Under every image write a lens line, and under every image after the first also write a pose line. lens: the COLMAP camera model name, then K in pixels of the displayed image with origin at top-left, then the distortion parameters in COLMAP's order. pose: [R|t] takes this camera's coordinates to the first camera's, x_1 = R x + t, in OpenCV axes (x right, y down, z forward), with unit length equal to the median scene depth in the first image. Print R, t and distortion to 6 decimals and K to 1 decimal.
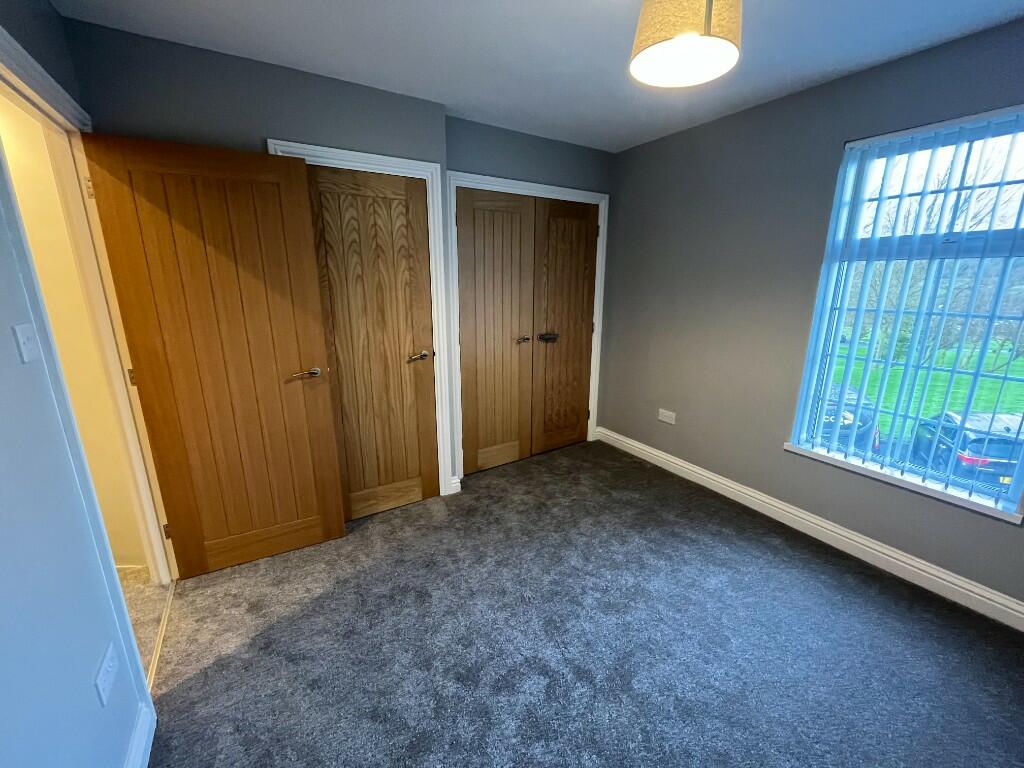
lens RADIAL K [[415.6, 0, 512.0], [0, 415.6, 384.0], [0, 0, 1]] dist [-0.000892, -0.000049]
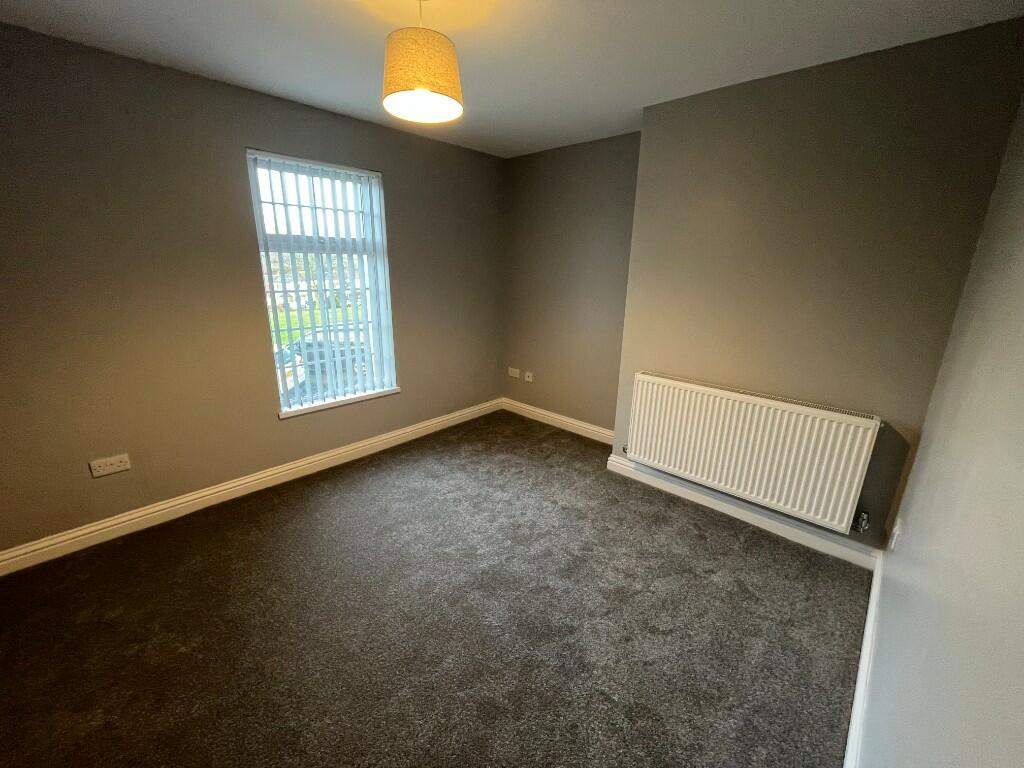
lens RADIAL K [[415.6, 0, 512.0], [0, 415.6, 384.0], [0, 0, 1]] dist [-0.000892, -0.000049]
pose [[-0.250014, -0.280215, 0.926808, -0.555195], [0.219203, 0.915973, 0.336071, -0.182723], [-0.943103, 0.287182, -0.167582, 0.607678]]
